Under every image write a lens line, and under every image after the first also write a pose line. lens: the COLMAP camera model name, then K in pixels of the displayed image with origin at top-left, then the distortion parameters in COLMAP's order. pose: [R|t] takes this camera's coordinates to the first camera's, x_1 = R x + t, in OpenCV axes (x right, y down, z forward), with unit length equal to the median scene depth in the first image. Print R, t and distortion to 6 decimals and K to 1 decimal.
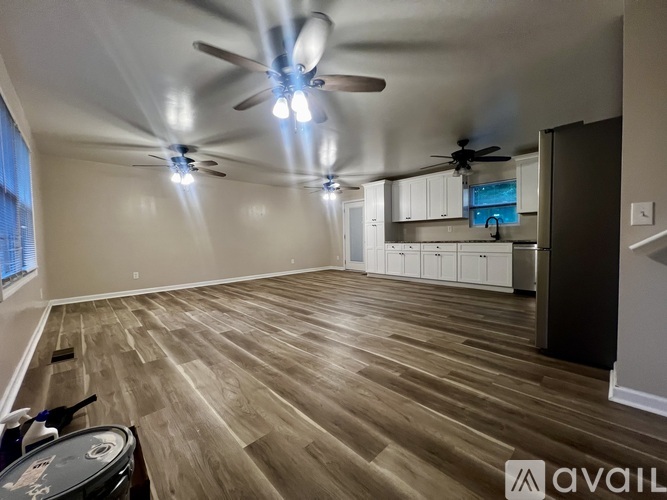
lens RADIAL K [[266.2, 0, 333.5], [0, 266.2, 250.0], [0, 0, 1]] dist [-0.001678, 0.000143]
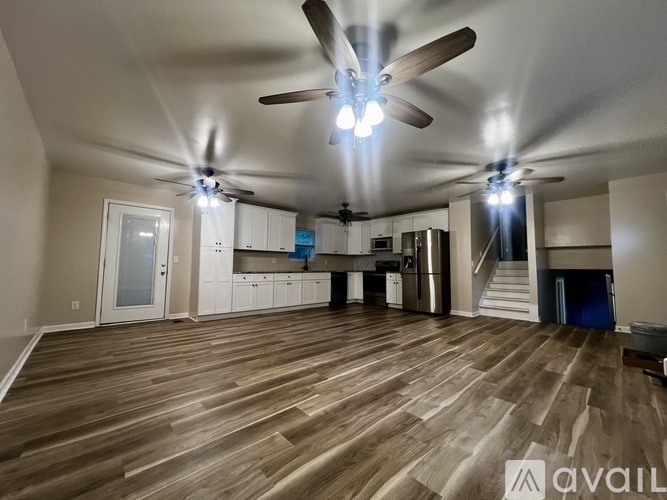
lens RADIAL K [[263.6, 0, 333.5], [0, 263.6, 250.0], [0, 0, 1]] dist [-0.000203, 0.000062]
pose [[0.025665, 0.086597, 0.995913, -1.101289], [0.034045, 0.995587, -0.087446, -0.029841], [-0.999091, 0.036150, 0.022604, 1.193302]]
